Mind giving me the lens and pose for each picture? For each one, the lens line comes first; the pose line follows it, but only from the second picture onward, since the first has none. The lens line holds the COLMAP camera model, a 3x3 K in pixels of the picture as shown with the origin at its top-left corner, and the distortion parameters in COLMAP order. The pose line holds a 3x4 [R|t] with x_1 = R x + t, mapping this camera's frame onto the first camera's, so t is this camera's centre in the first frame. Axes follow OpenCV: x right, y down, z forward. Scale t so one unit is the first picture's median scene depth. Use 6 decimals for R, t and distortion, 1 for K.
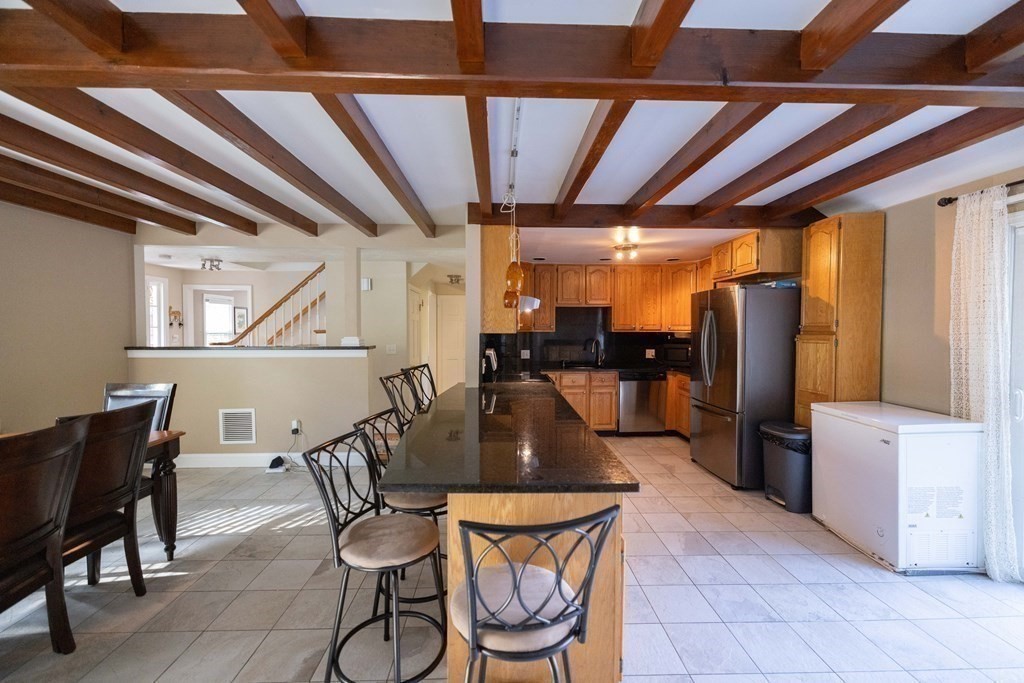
lens RADIAL K [[447.4, 0, 512.0], [0, 447.4, 341.5], [0, 0, 1]] dist [0.020159, -0.000113]
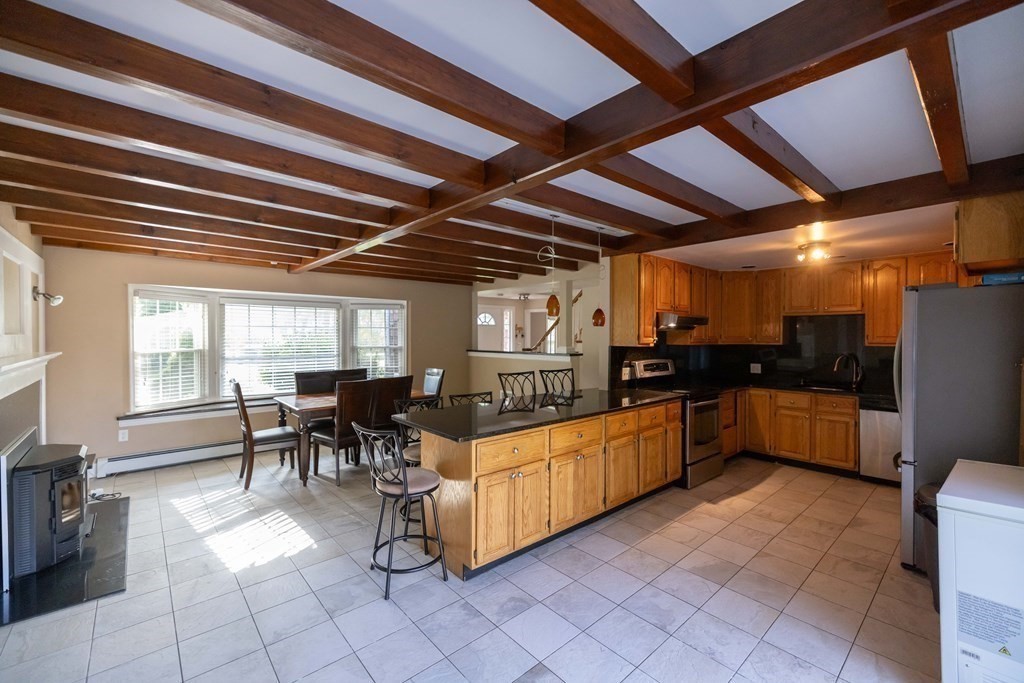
lens RADIAL K [[425.4, 0, 512.0], [0, 425.4, 341.5], [0, 0, 1]] dist [-0.000046, 0.000014]
pose [[0.632487, 0.007664, -0.774533, 0.434631], [-0.026162, 0.999592, -0.011473, -0.006548], [0.774129, 0.027520, 0.632430, 0.044150]]
